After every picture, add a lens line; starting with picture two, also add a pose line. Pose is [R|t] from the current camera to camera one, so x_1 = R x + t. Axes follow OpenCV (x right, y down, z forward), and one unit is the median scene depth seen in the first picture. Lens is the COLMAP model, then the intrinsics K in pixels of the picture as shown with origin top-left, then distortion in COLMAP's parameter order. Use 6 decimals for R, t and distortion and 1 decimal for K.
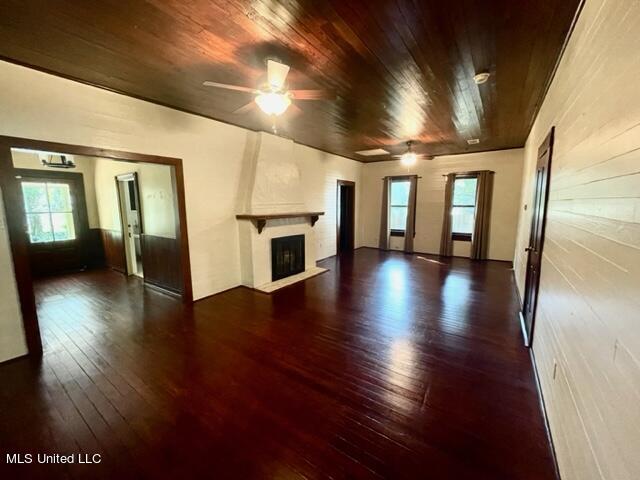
lens RADIAL K [[259.4, 0, 317.5], [0, 259.4, 240.3], [0, 0, 1]] dist [-0.004072, -0.000233]
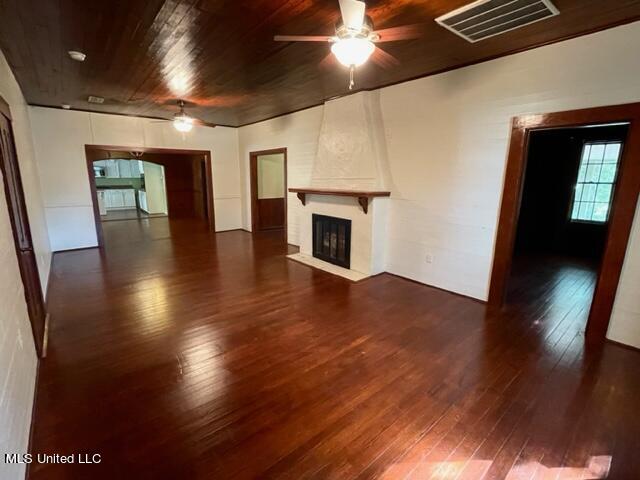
lens RADIAL K [[300.5, 0, 319.6], [0, 300.5, 239.3], [0, 0, 1]] dist [-0.000903, -0.000021]
pose [[-0.245363, 0.197693, -0.949060, 0.731721], [-0.146774, 0.960125, 0.237944, -0.149019], [0.958256, 0.197680, -0.206563, 1.009184]]
